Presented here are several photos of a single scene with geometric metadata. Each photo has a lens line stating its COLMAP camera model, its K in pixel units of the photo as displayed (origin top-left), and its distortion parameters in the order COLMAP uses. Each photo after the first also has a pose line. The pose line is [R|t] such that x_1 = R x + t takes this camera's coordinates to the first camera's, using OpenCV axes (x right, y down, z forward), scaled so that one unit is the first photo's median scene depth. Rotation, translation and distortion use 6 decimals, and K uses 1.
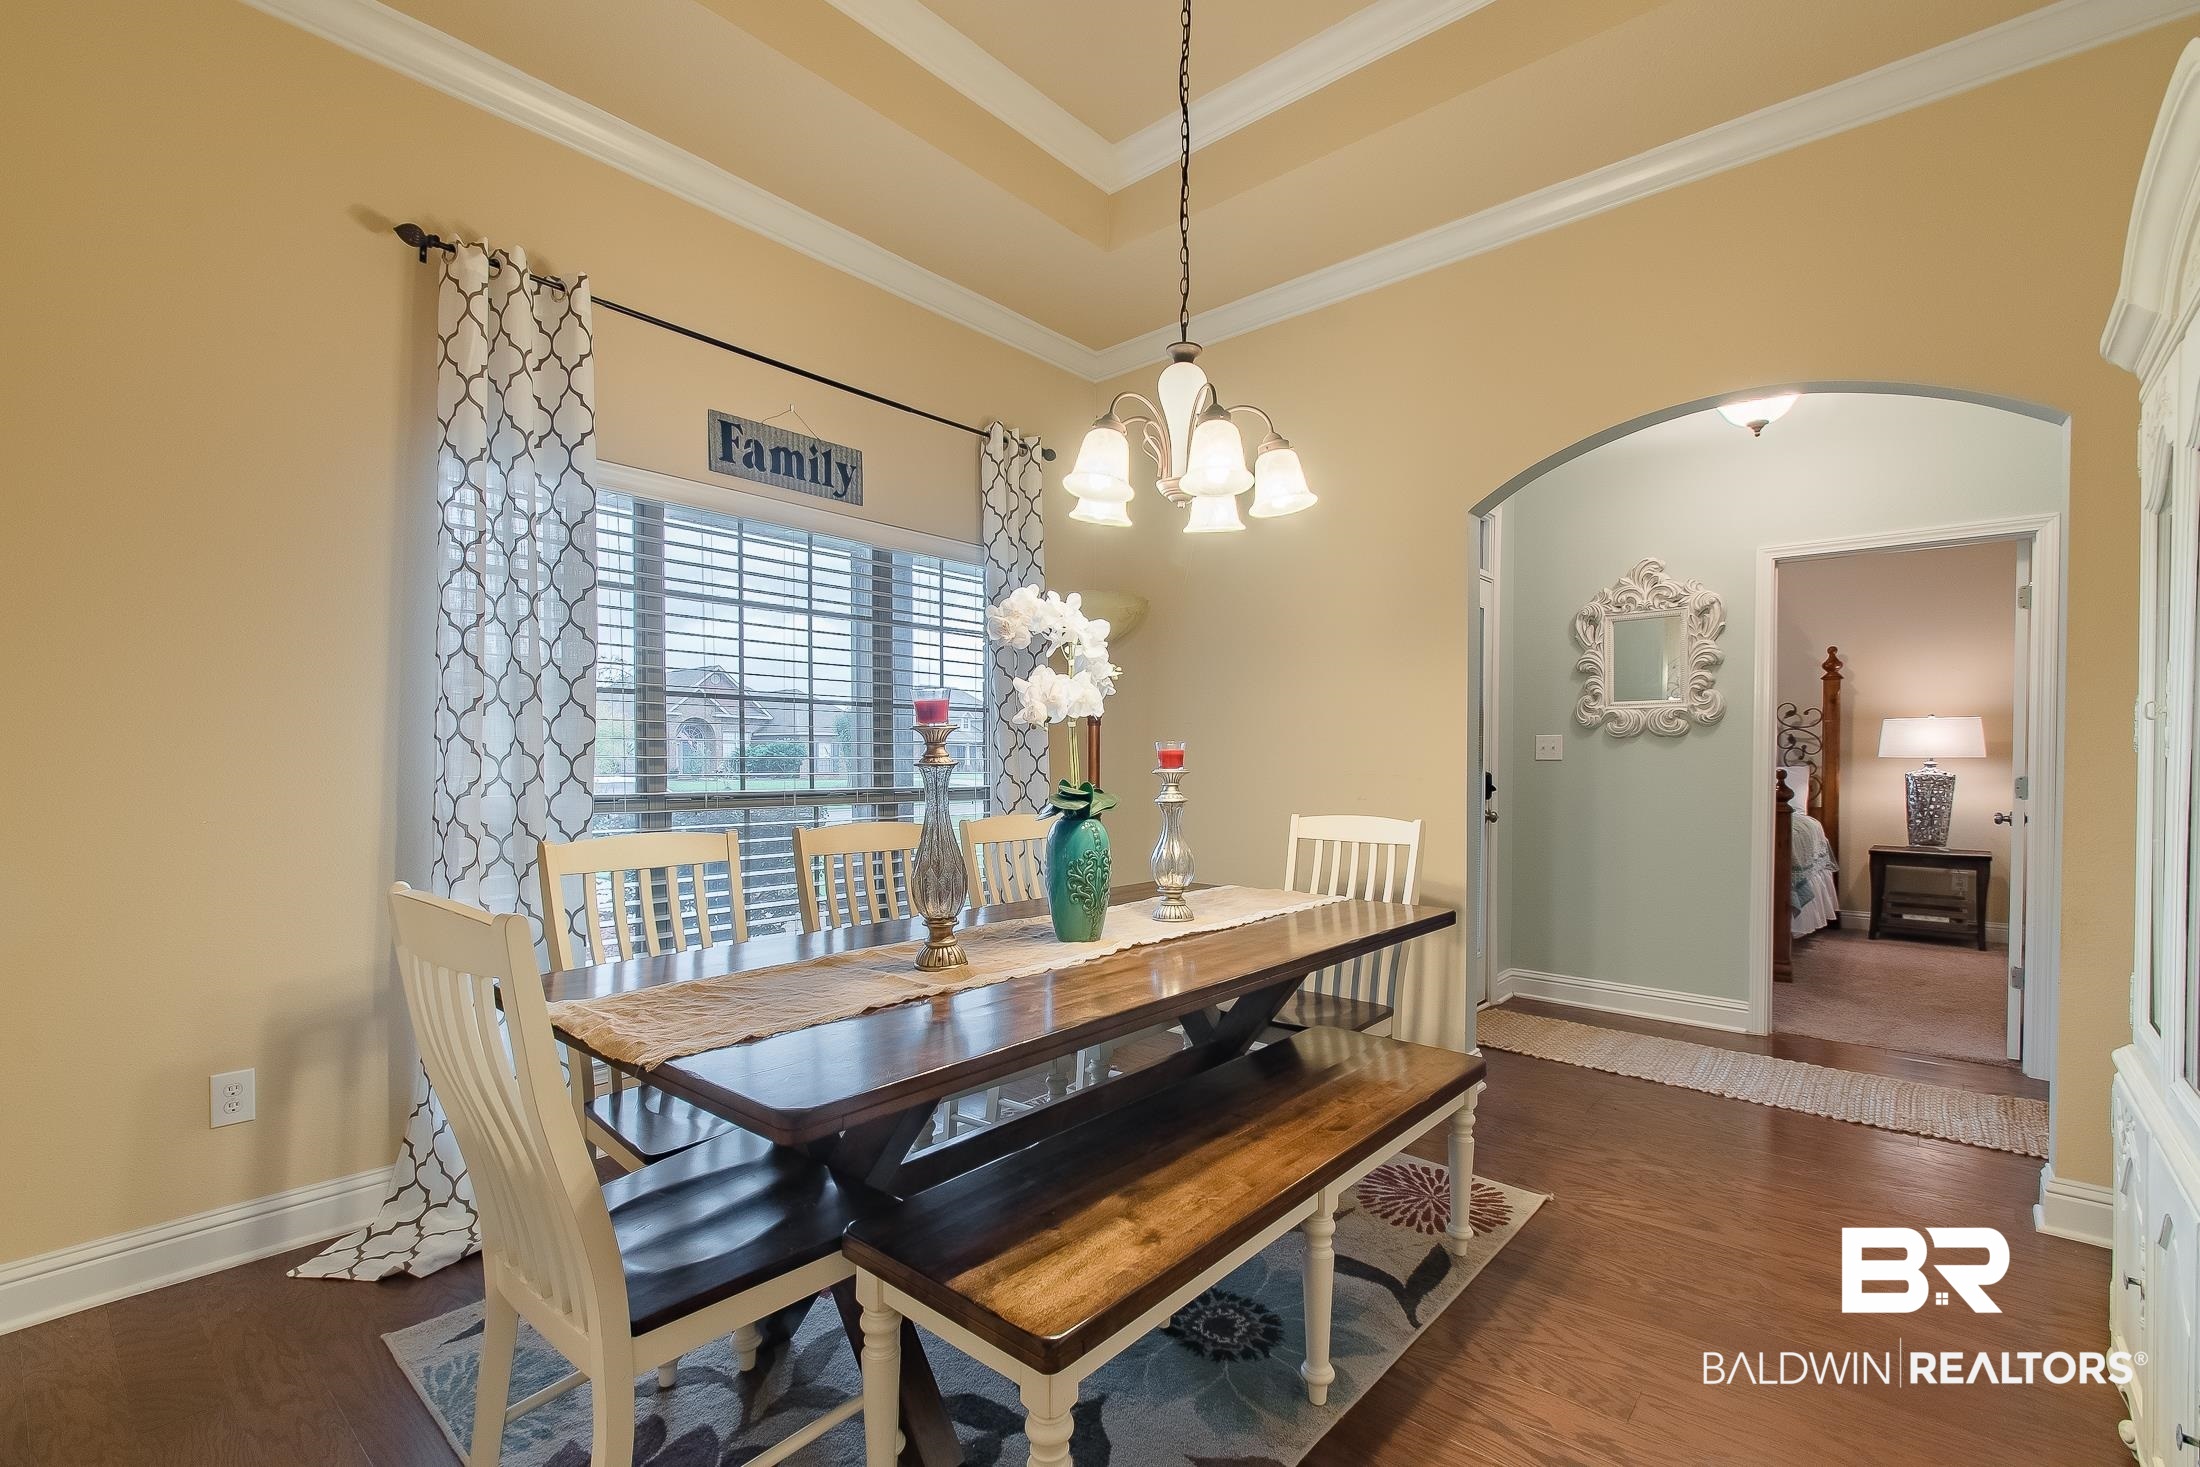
lens RADIAL K [[969.2, 0, 1095.6], [0, 969.2, 780.2], [0, 0, 1]] dist [0.000713, -0.000830]
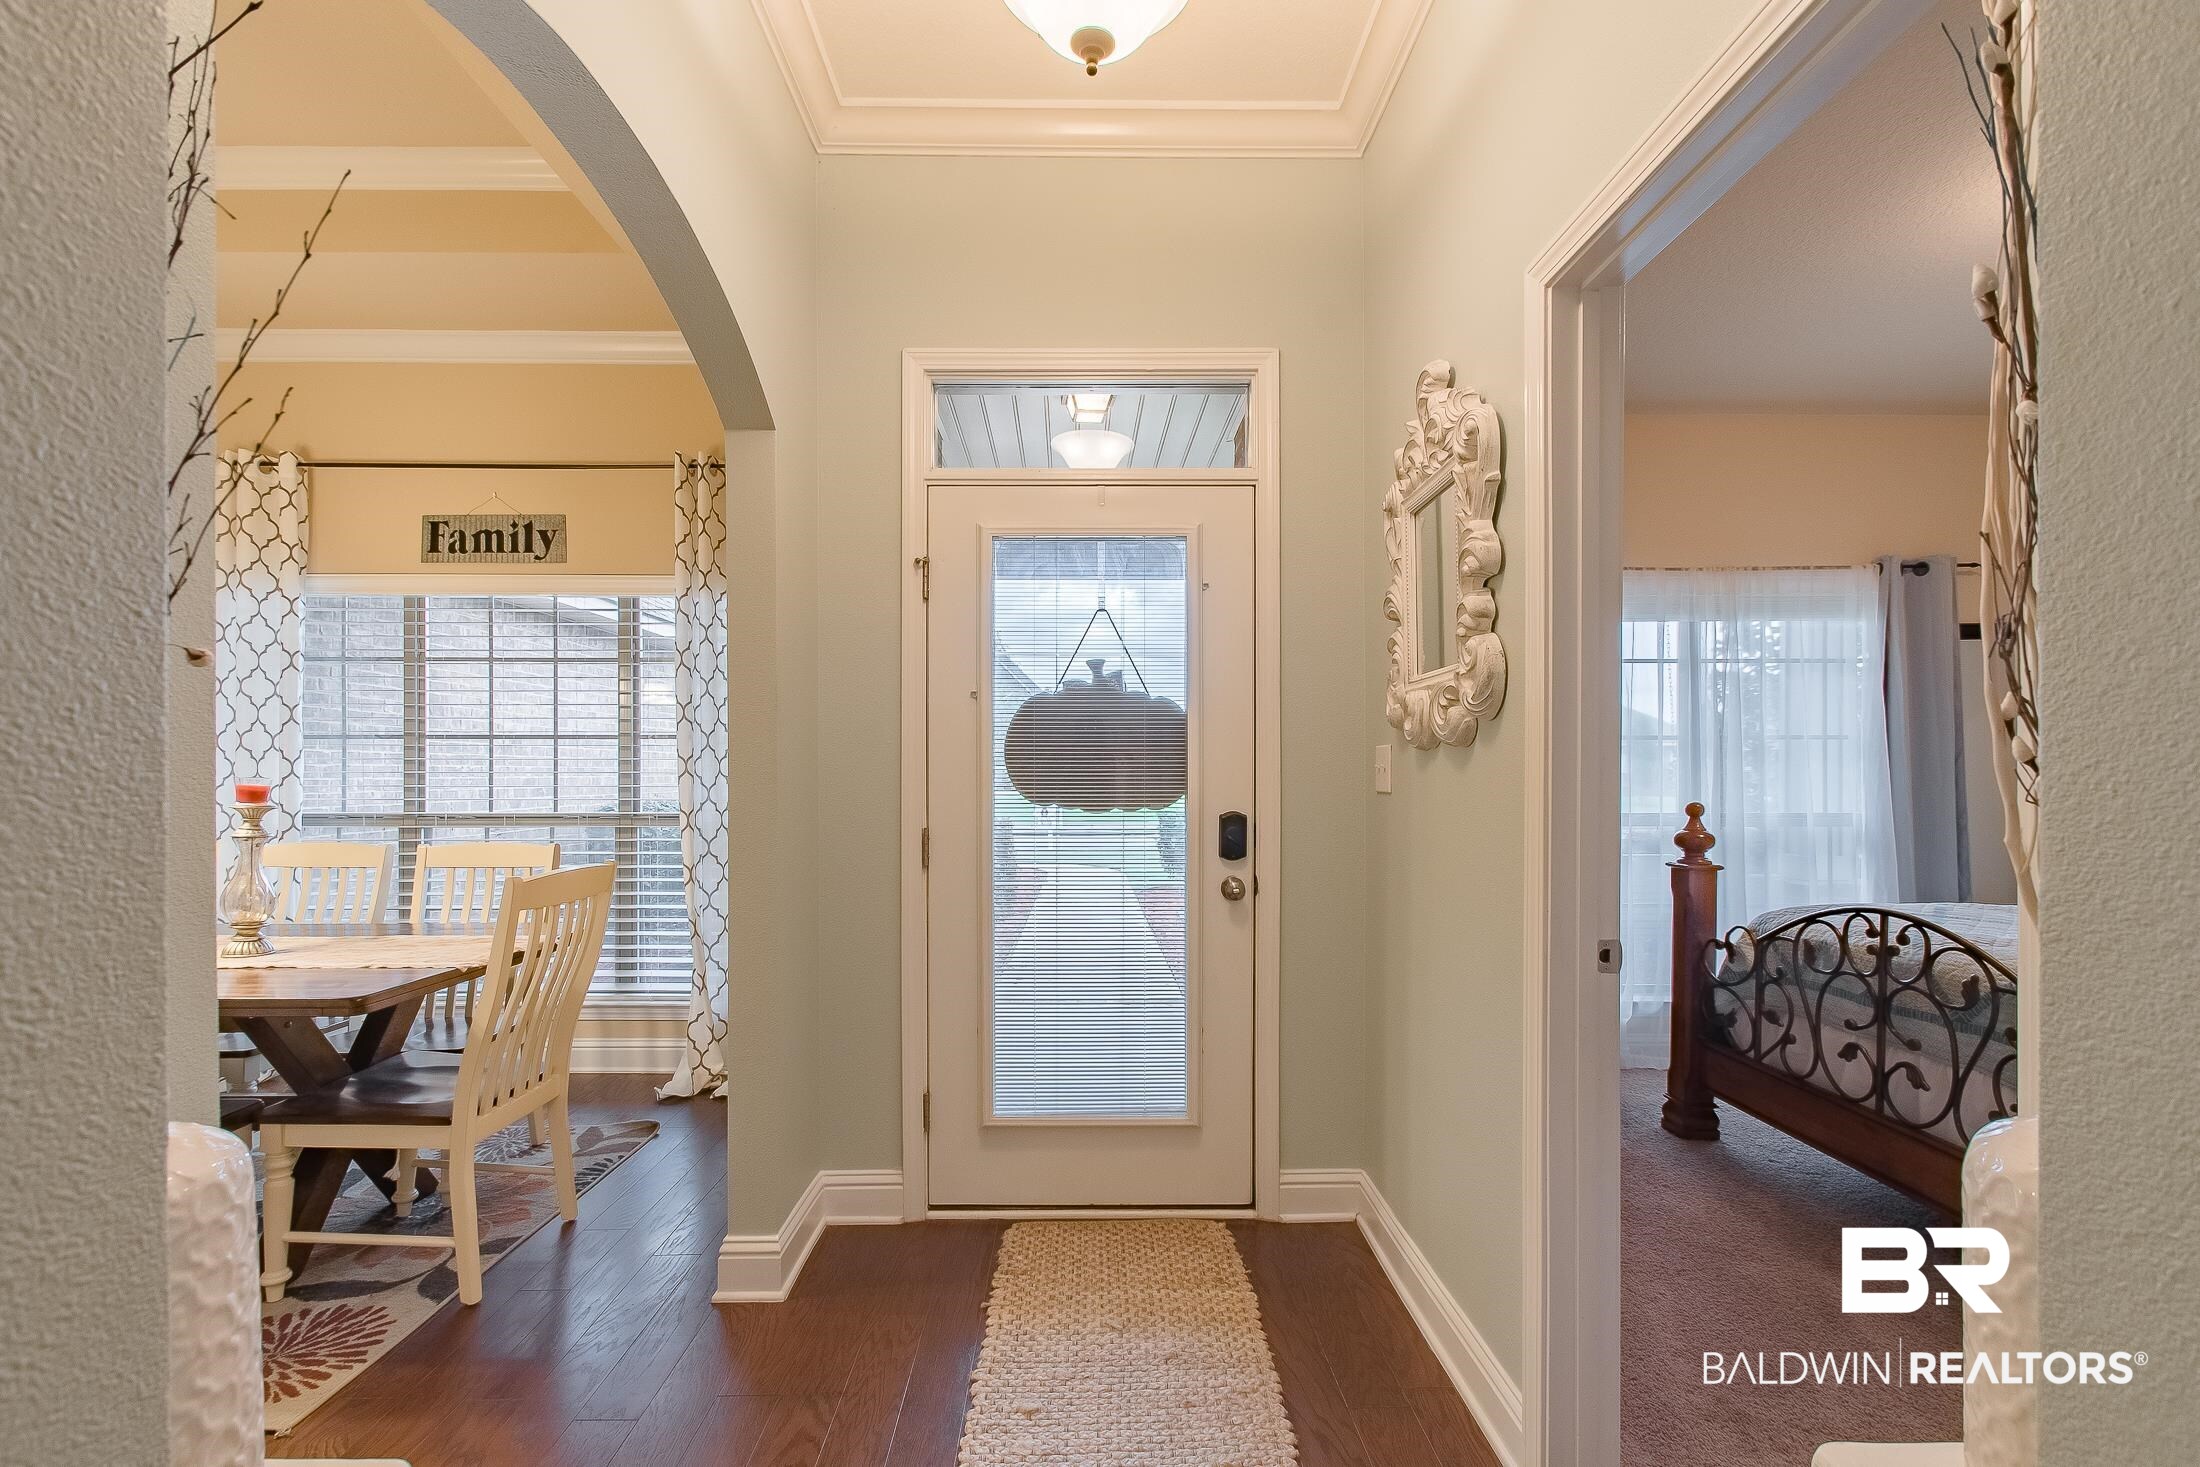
lens RADIAL K [[969.2, 0, 1095.6], [0, 969.2, 780.2], [0, 0, 1]] dist [0.000713, -0.000830]
pose [[0.665925, 0.000897, -0.746018, 0.836195], [-0.012286, 0.999877, -0.009765, -0.021575], [0.745918, 0.015668, 0.665854, 0.588982]]
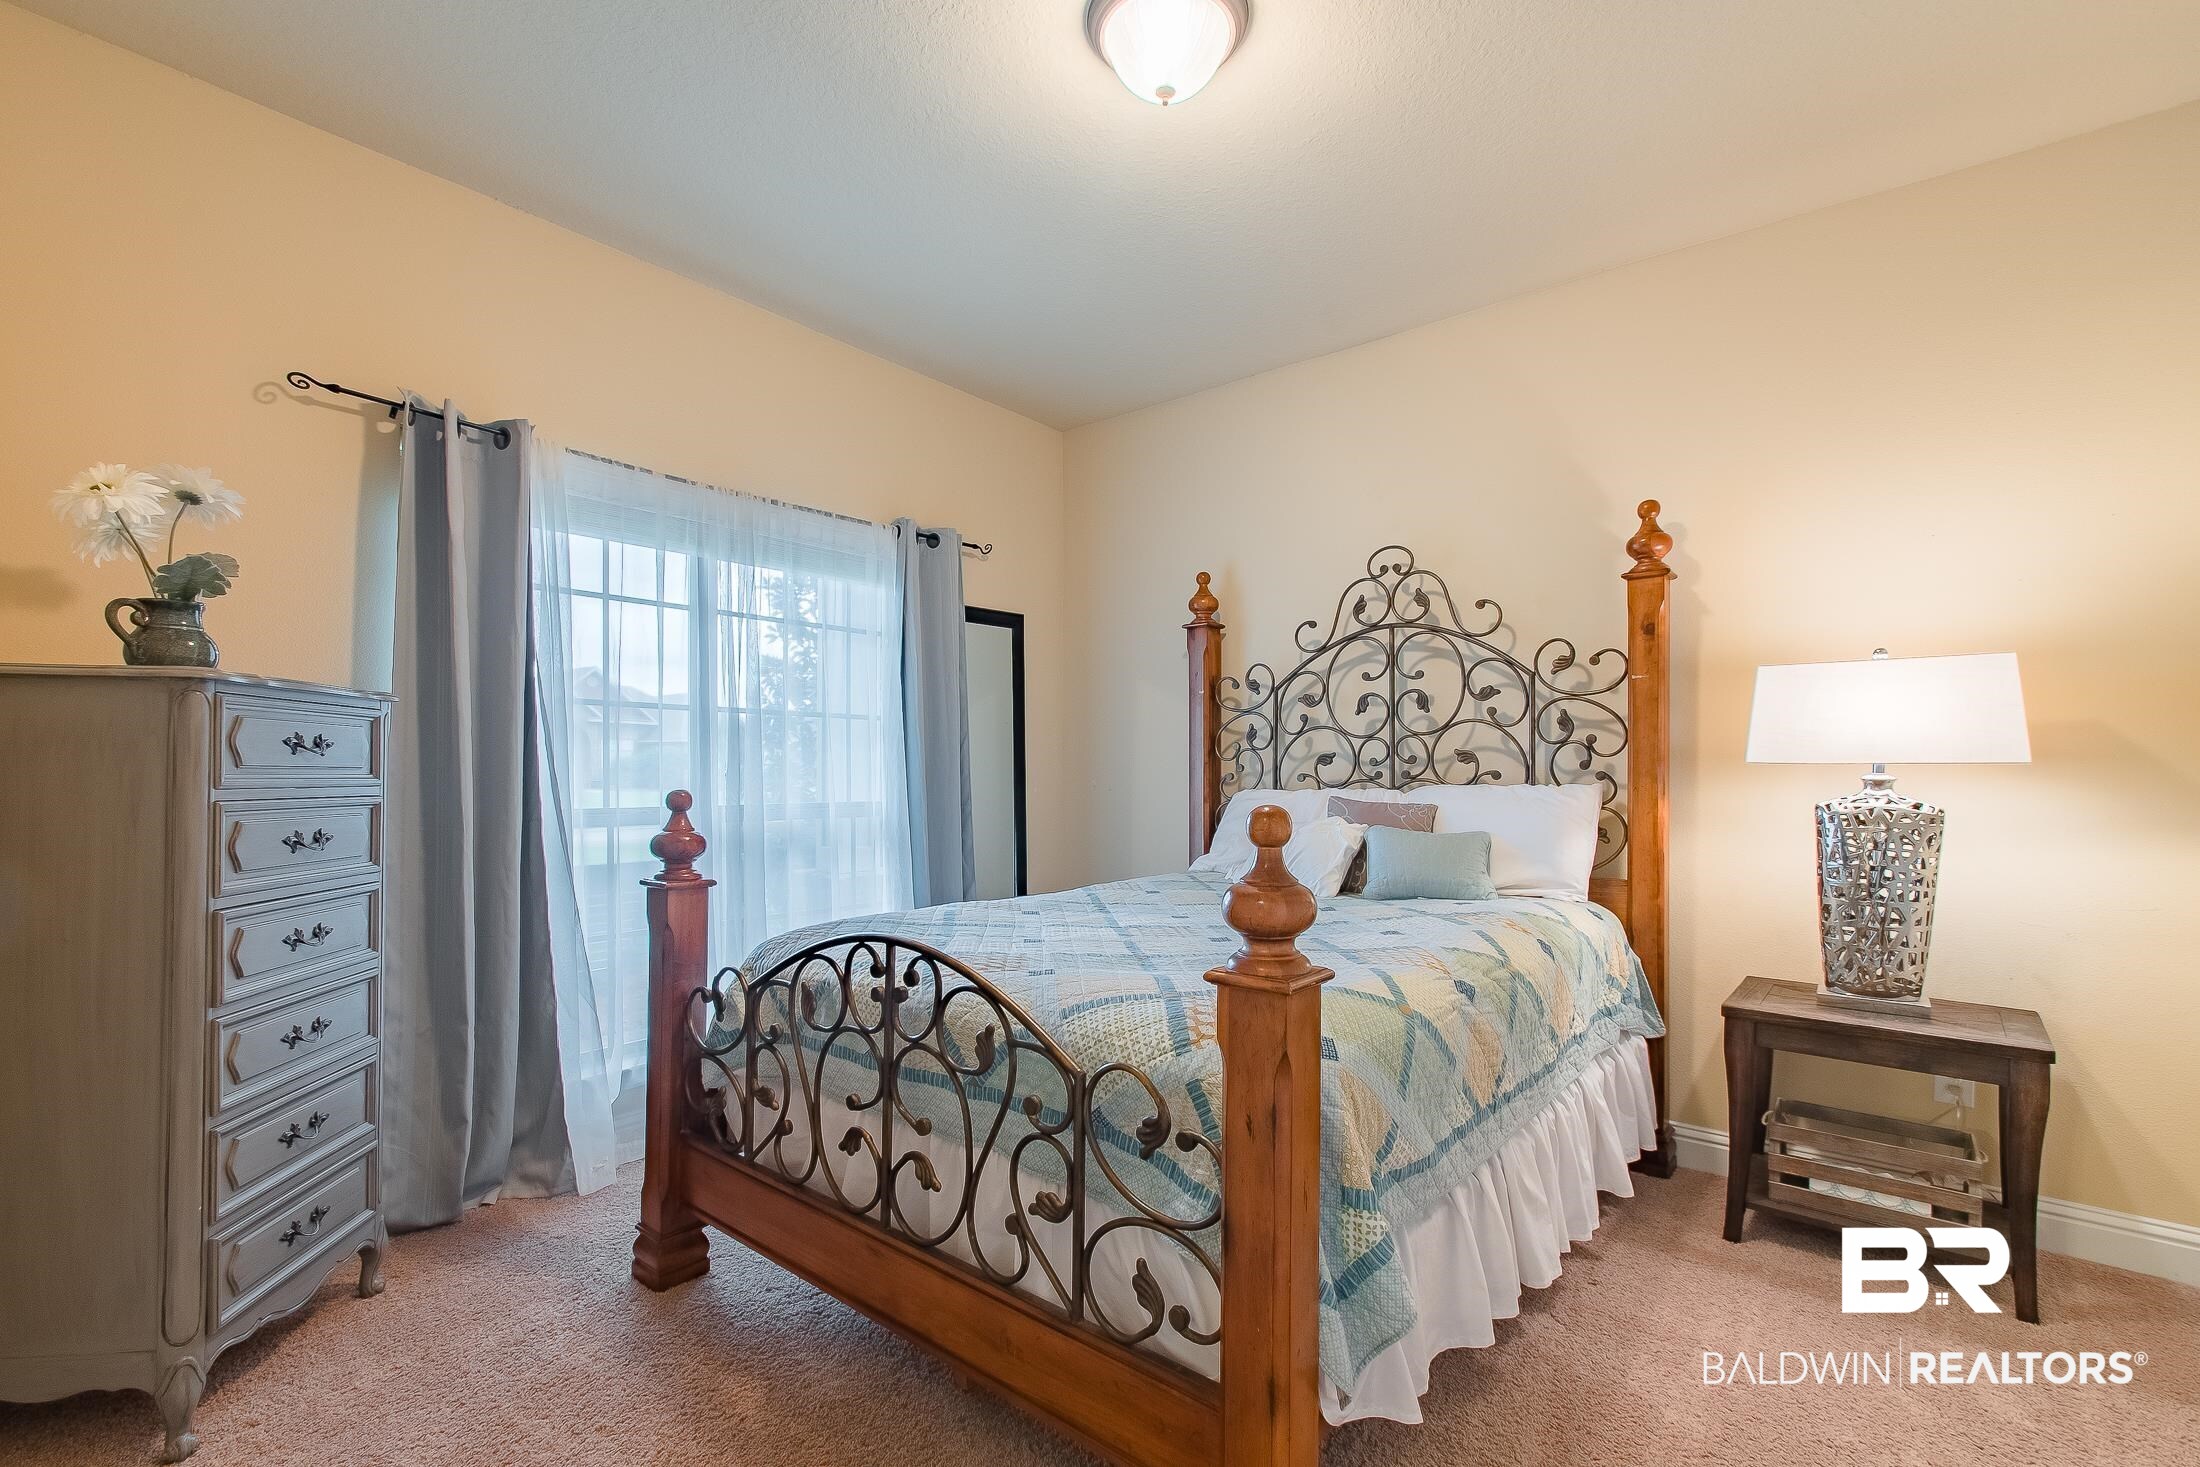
lens RADIAL K [[951.3, 0, 1110.2], [0, 951.3, 786.9], [0, 0, 1]] dist [0.002044, 0.000002]
pose [[0.998982, 0.001338, 0.045080, 0.790949], [-0.000913, 0.999955, -0.009448, -0.014385], [-0.045091, 0.009397, 0.998939, 0.931704]]
